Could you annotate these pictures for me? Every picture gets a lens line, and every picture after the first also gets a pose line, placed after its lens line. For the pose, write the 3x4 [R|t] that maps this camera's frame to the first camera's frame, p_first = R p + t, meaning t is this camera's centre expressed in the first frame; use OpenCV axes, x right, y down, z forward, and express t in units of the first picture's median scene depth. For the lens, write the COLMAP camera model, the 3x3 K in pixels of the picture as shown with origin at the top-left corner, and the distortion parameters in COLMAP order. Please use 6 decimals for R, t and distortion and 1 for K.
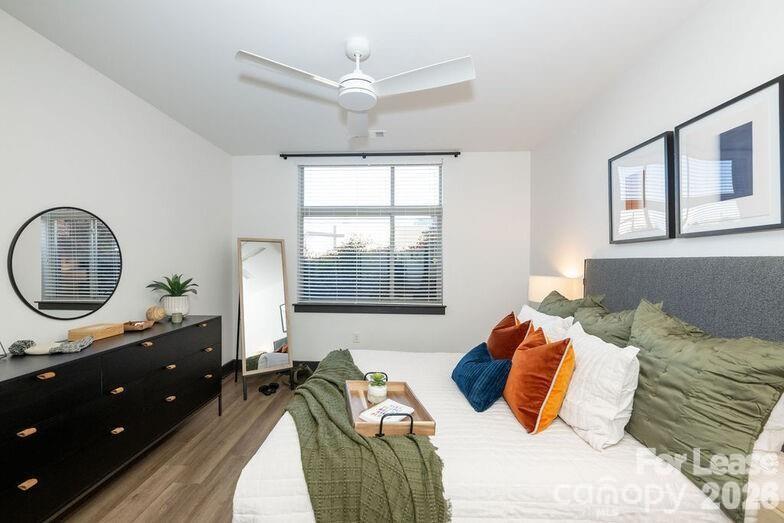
lens RADIAL K [[327.3, 0, 393.0], [0, 327.3, 261.5], [0, 0, 1]] dist [-0.001494, -0.000375]
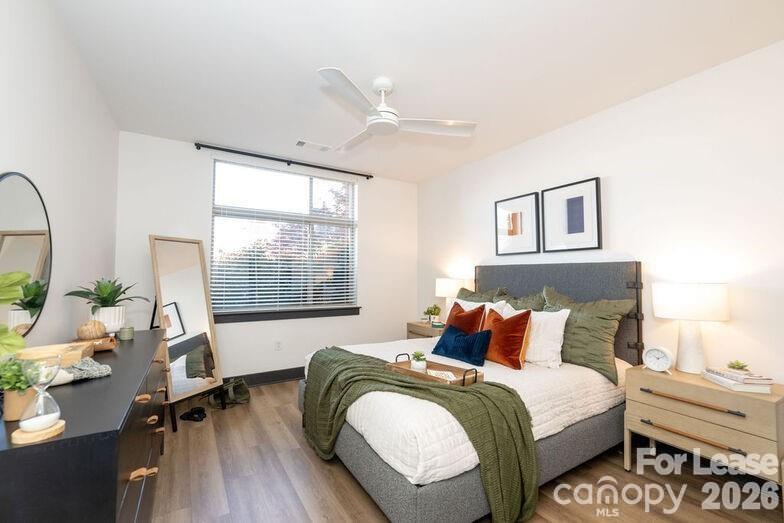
lens RADIAL K [[316.9, 0, 387.9], [0, 316.9, 264.5], [0, 0, 1]] dist [-0.003621, 0.000468]
pose [[0.828852, 0.018071, 0.559176, -0.434098], [-0.000660, 0.999509, -0.031324, 0.025649], [-0.559468, 0.025594, 0.828457, 0.028479]]
